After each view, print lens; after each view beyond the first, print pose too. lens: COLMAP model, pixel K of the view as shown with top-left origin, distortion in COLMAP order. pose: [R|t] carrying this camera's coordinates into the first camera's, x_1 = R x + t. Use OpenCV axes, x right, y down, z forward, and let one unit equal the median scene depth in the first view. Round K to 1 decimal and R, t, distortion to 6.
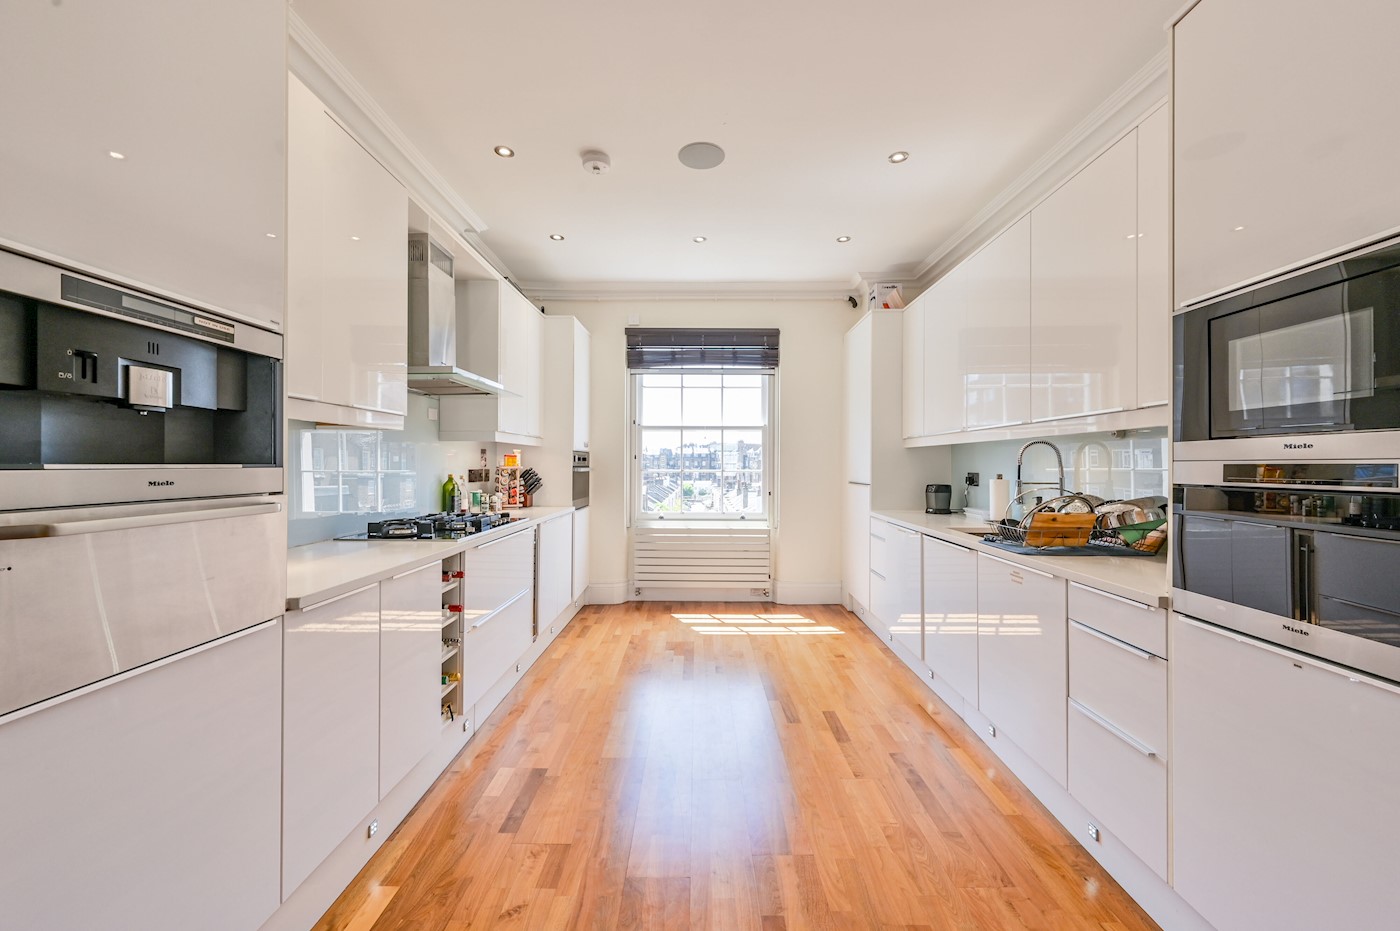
lens RADIAL K [[560.6, 0, 700.8], [0, 560.6, 468.3], [0, 0, 1]] dist [0.002717, 0.000172]
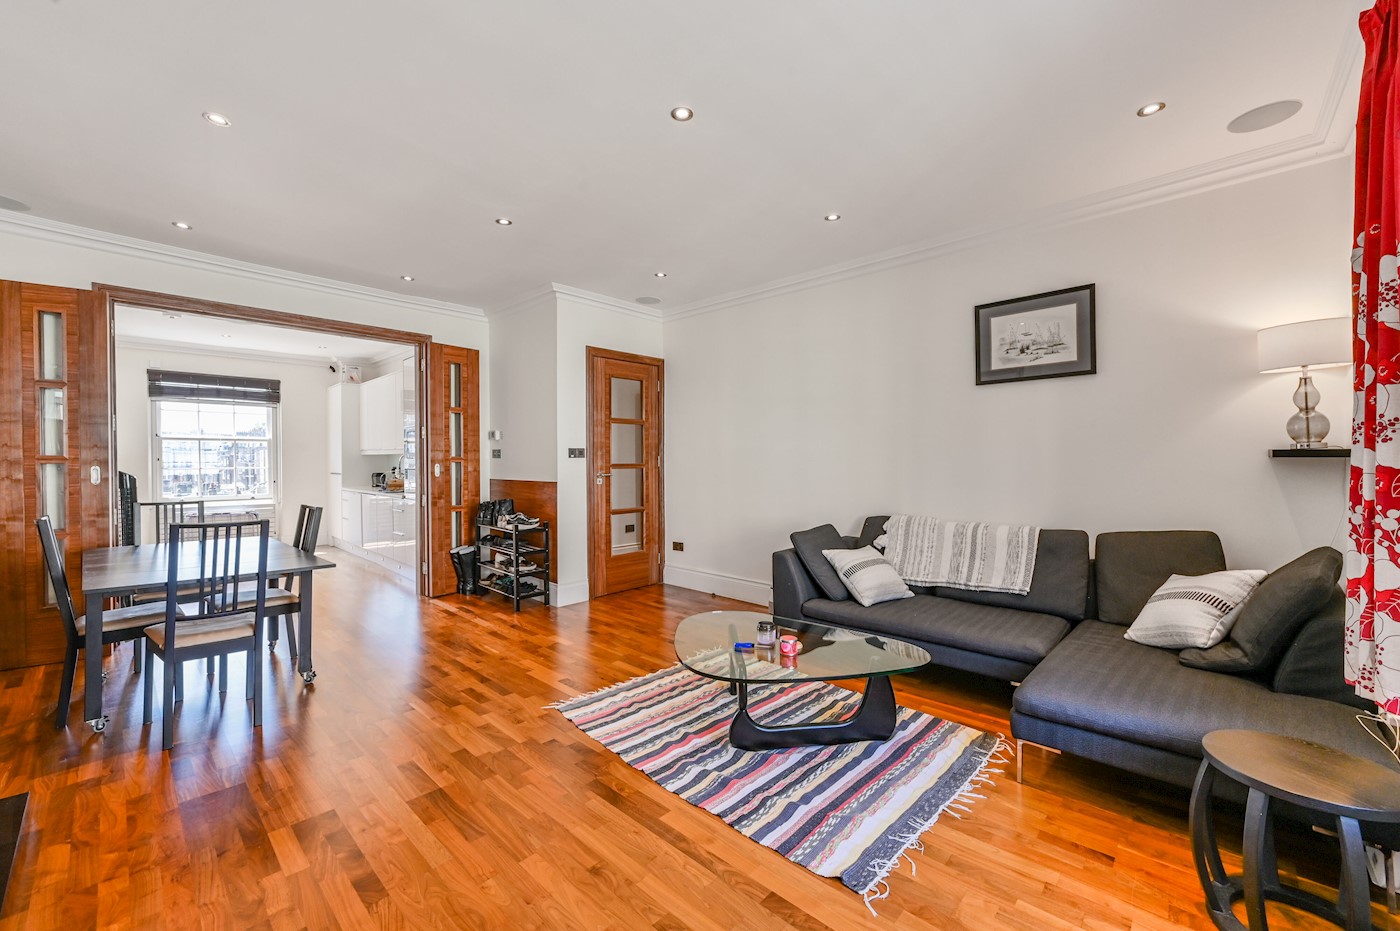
lens RADIAL K [[560.6, 0, 706.5], [0, 560.6, 472.4], [0, 0, 1]] dist [0.002717, 0.000172]
pose [[0.693757, -0.015323, 0.720046, -0.179683], [0.004650, 0.999848, 0.016797, -0.002191], [-0.720194, -0.008305, 0.693723, -1.028287]]
